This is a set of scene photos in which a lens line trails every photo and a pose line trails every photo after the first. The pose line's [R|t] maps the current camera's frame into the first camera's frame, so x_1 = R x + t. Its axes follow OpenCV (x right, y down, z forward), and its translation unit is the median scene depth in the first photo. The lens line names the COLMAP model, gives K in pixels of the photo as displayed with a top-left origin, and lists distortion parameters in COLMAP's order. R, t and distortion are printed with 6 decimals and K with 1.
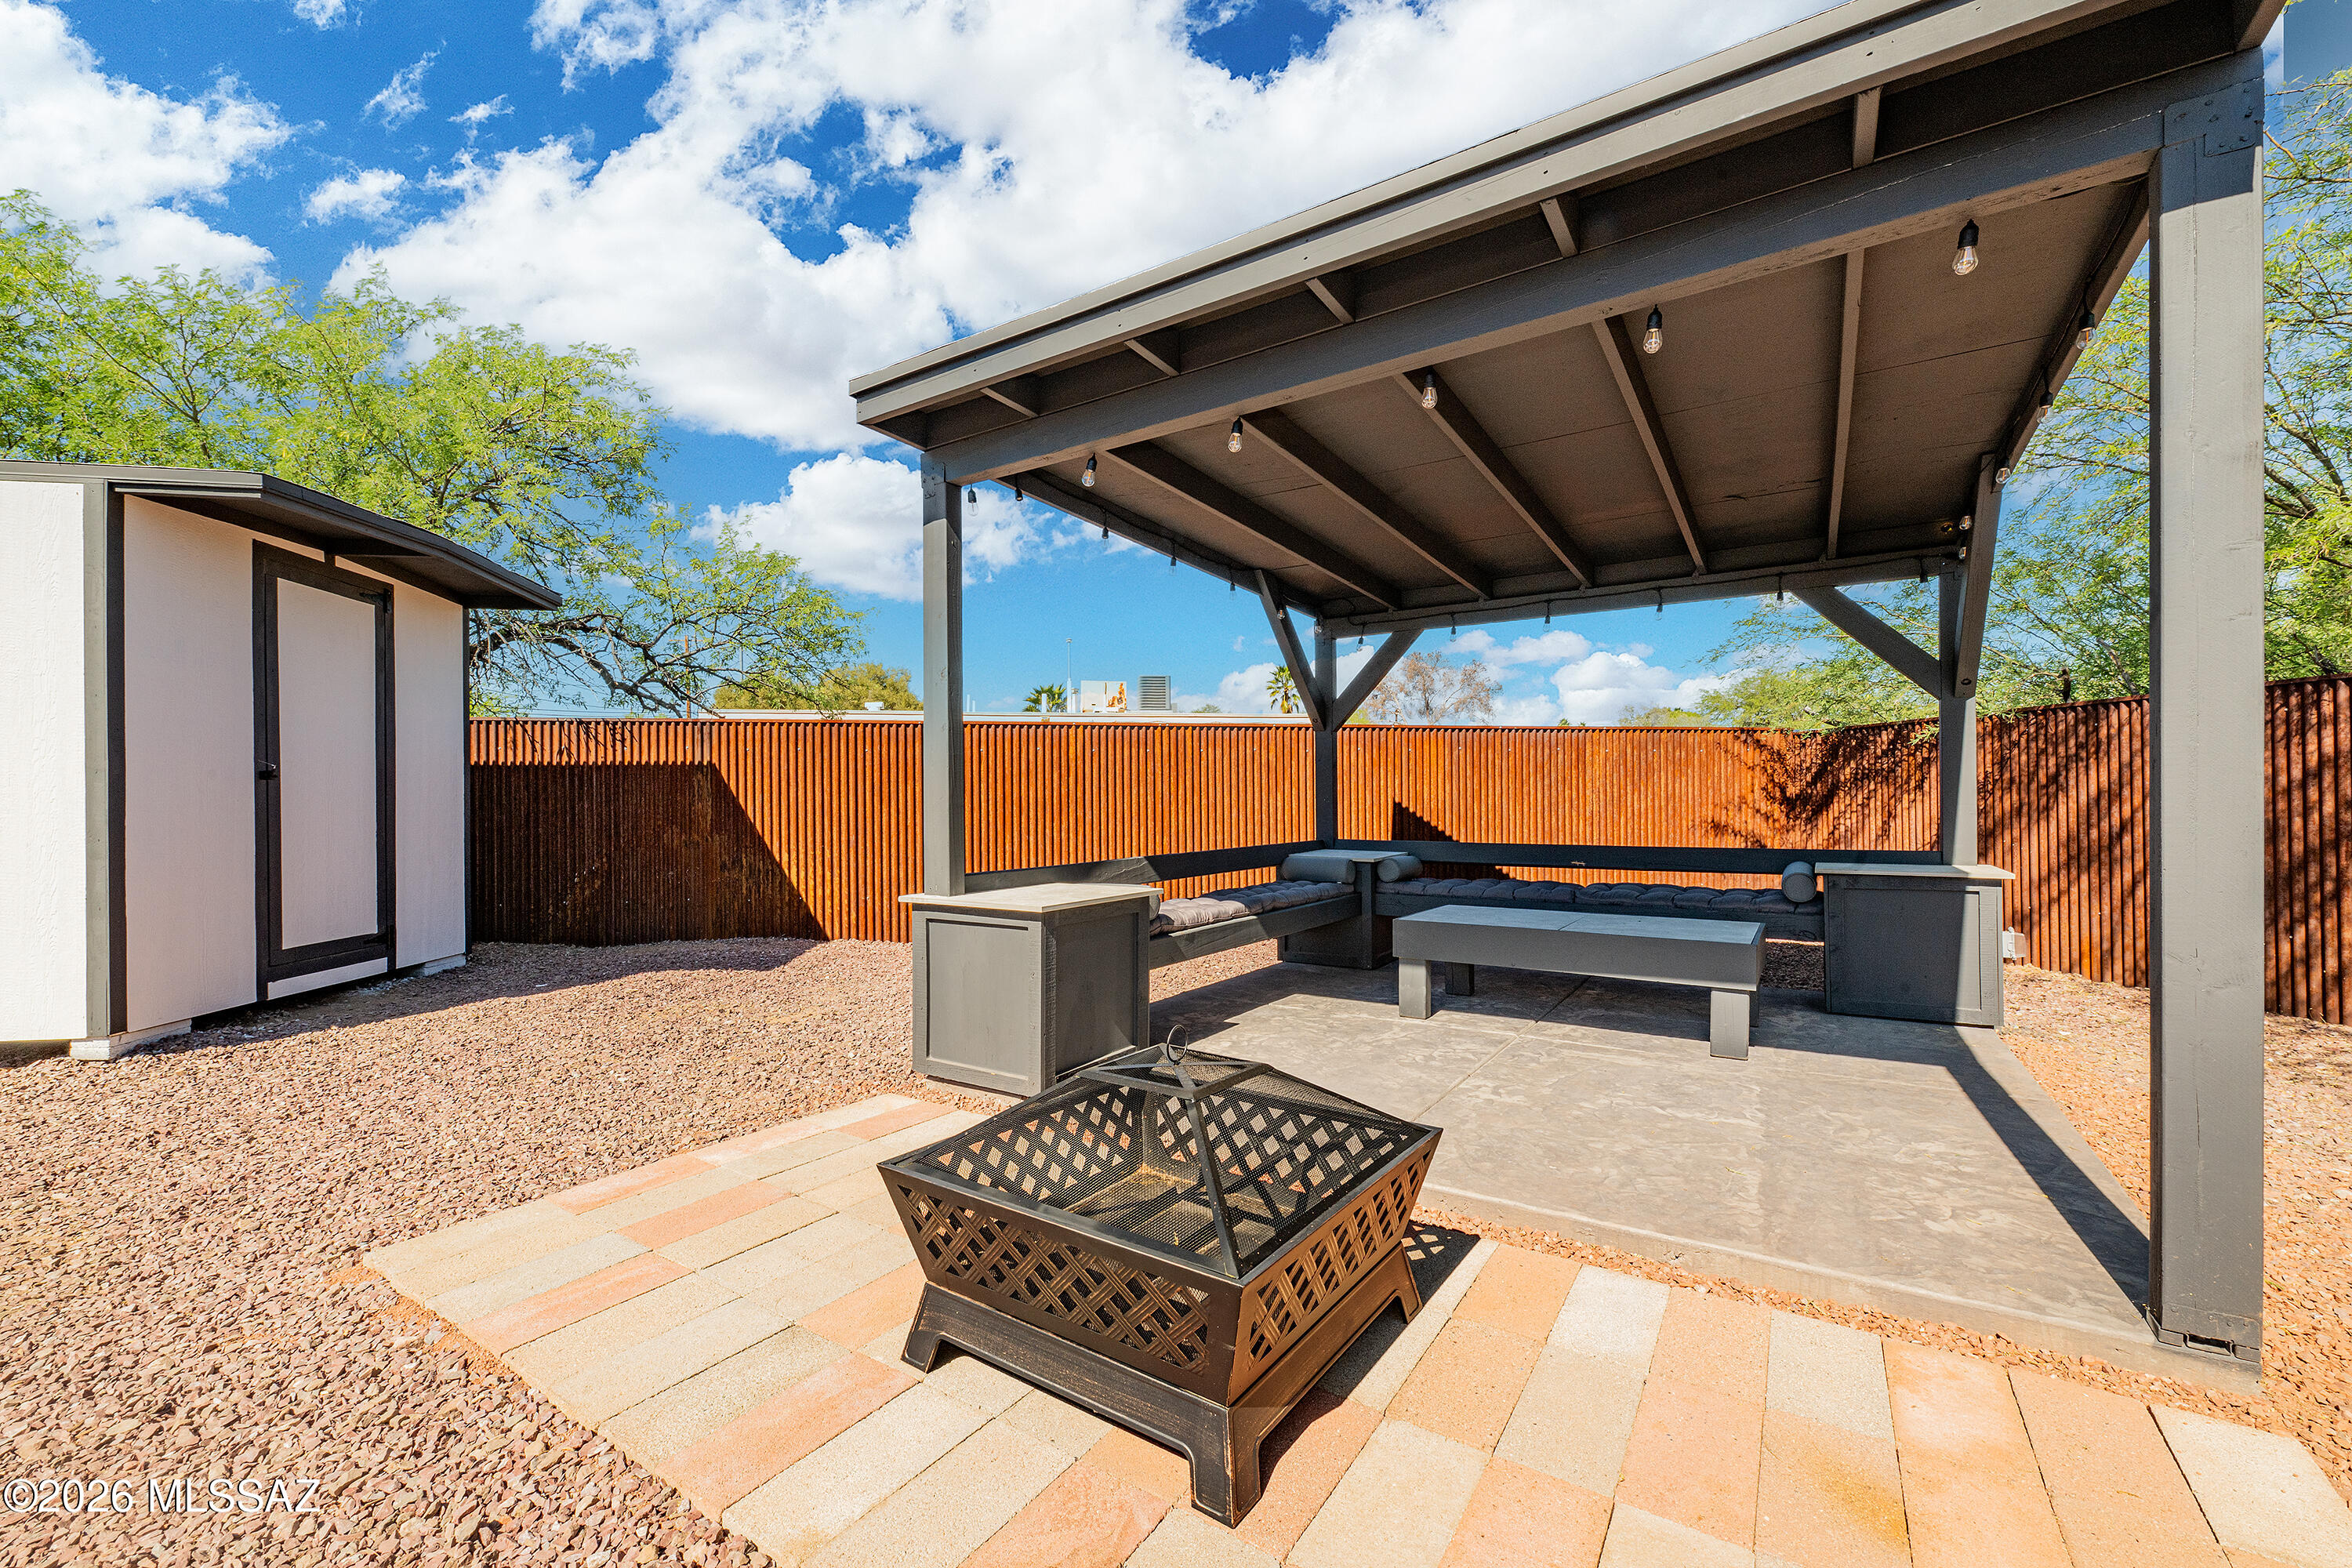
lens RADIAL K [[947.0, 0, 1221.3], [0, 947.0, 783.7], [0, 0, 1]] dist [0.000969, -0.000134]
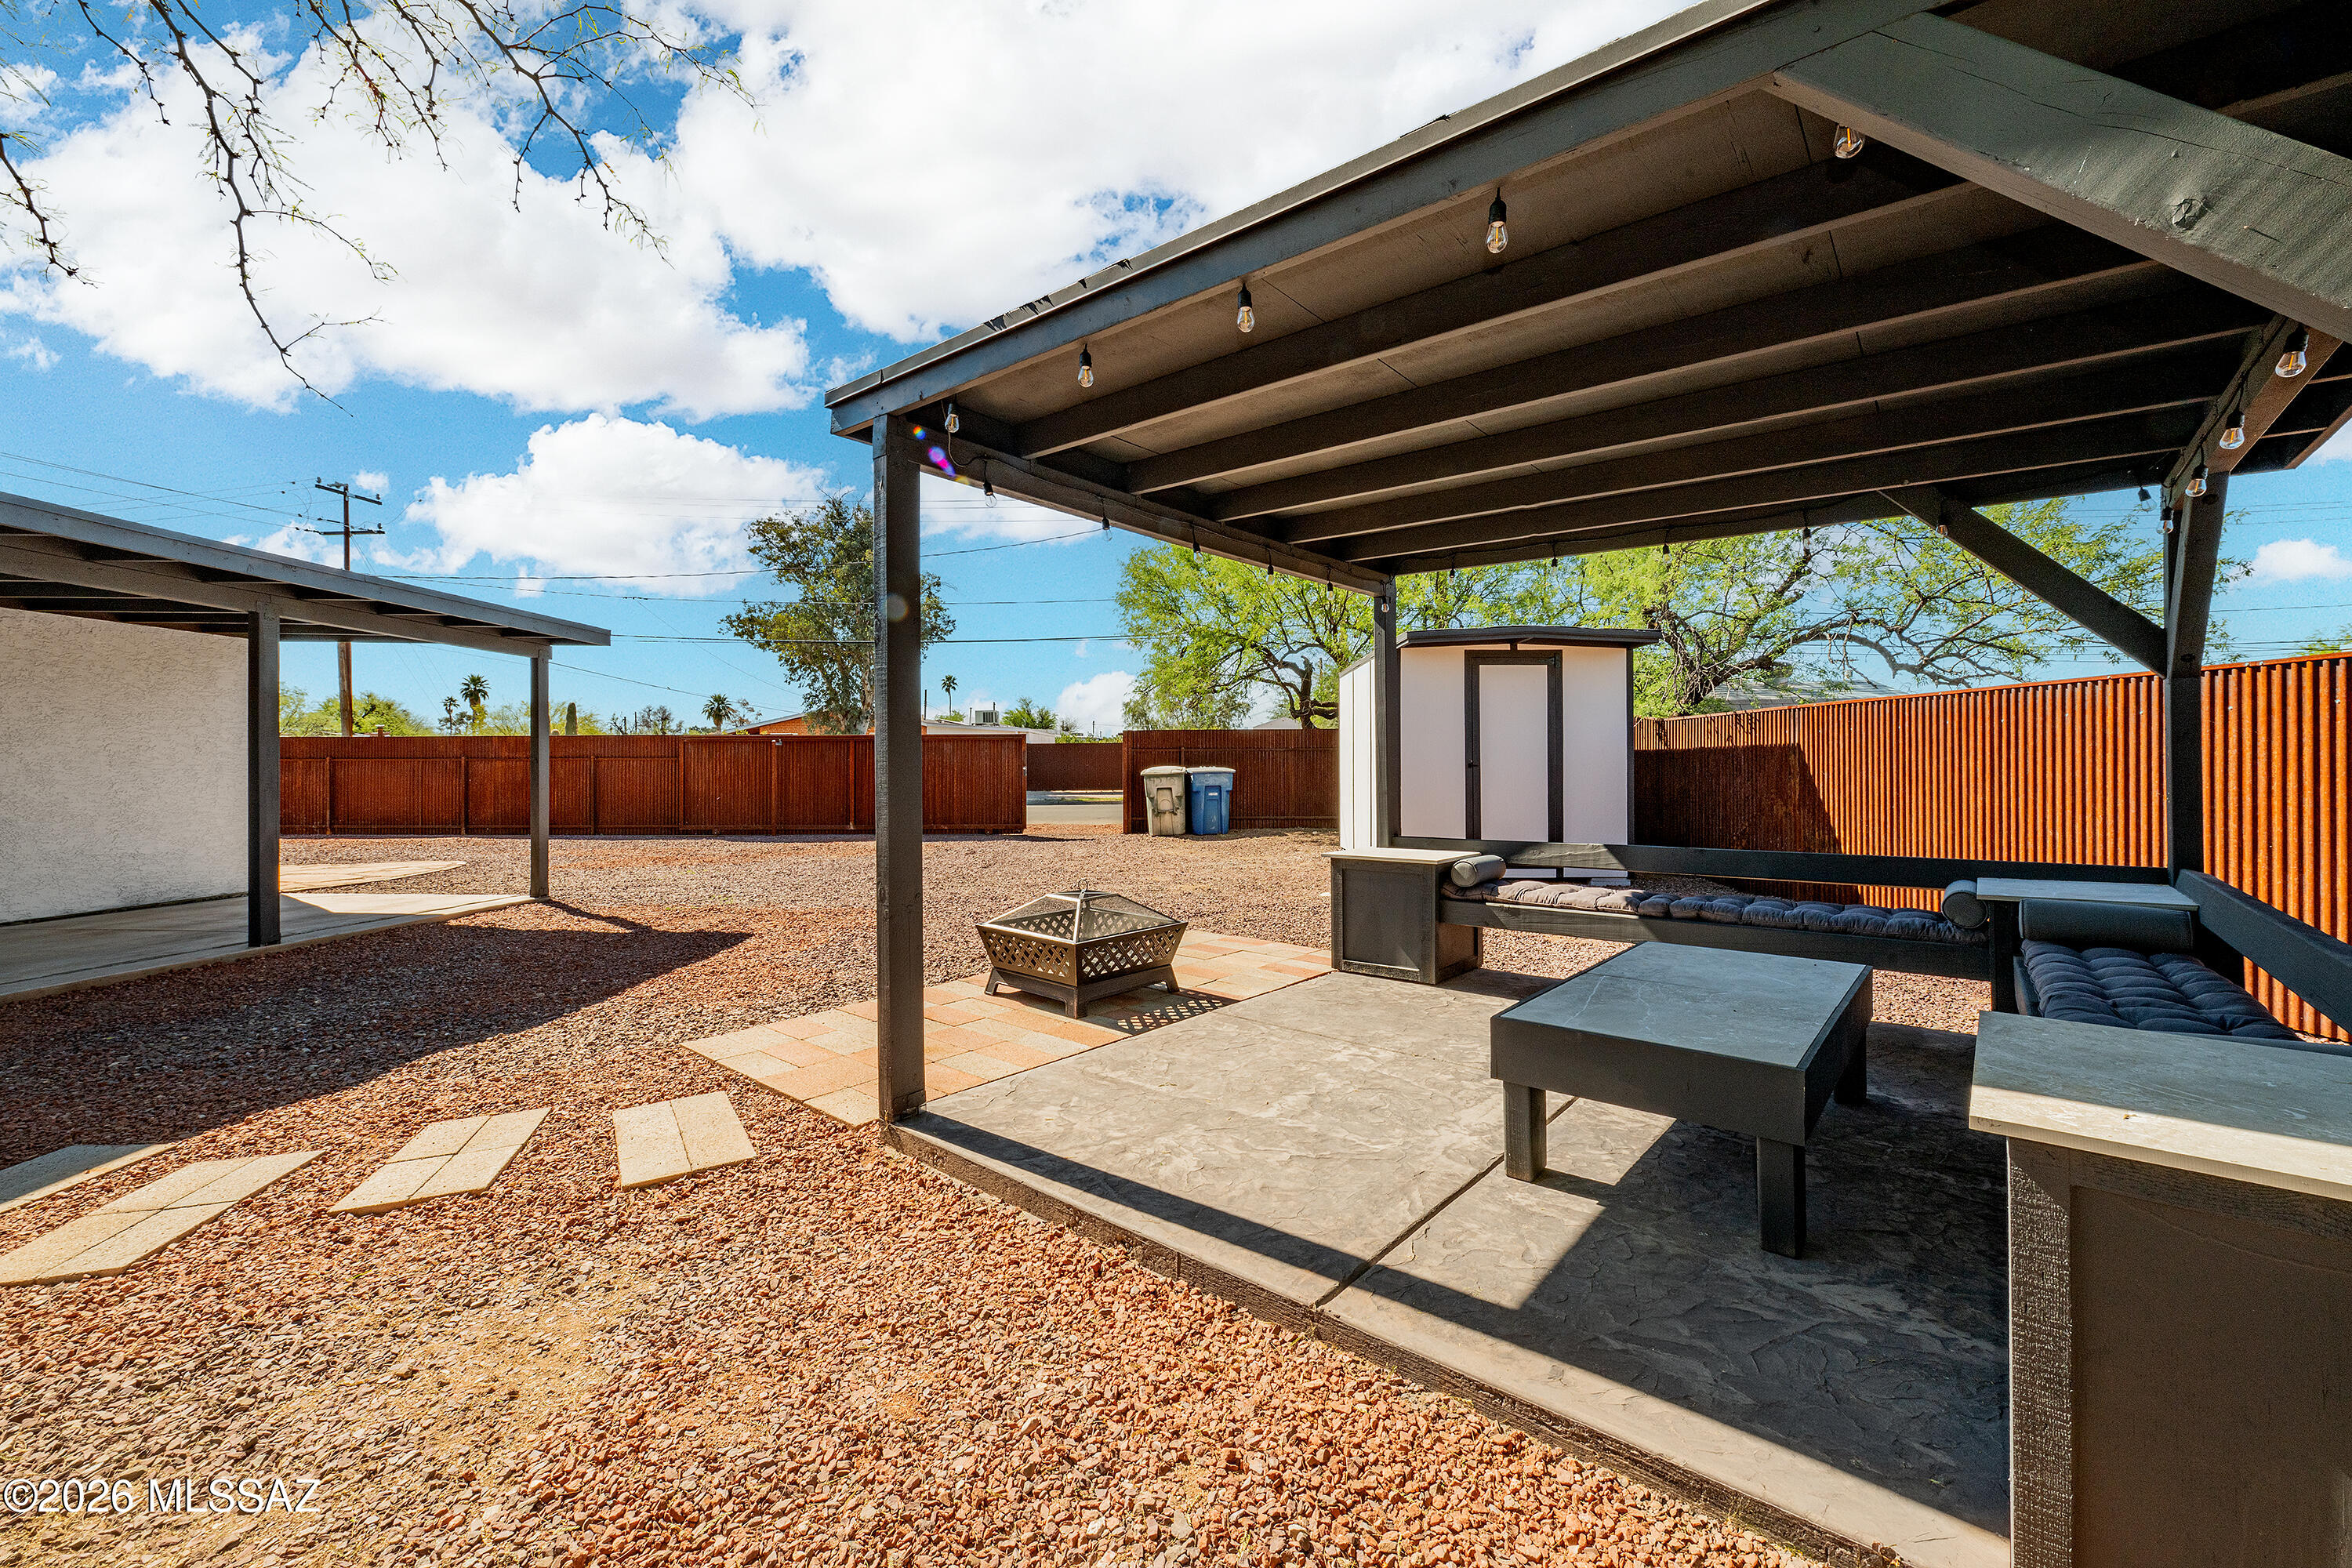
lens RADIAL K [[939.4, 0, 1199.3], [0, 939.4, 775.5], [0, 0, 1]] dist [0.002130, 0.000121]
pose [[-0.135205, 0.013540, -0.990725, 1.477411], [0.030182, 0.999499, 0.009541, -0.036105], [0.990358, -0.028612, -0.135546, 0.985269]]
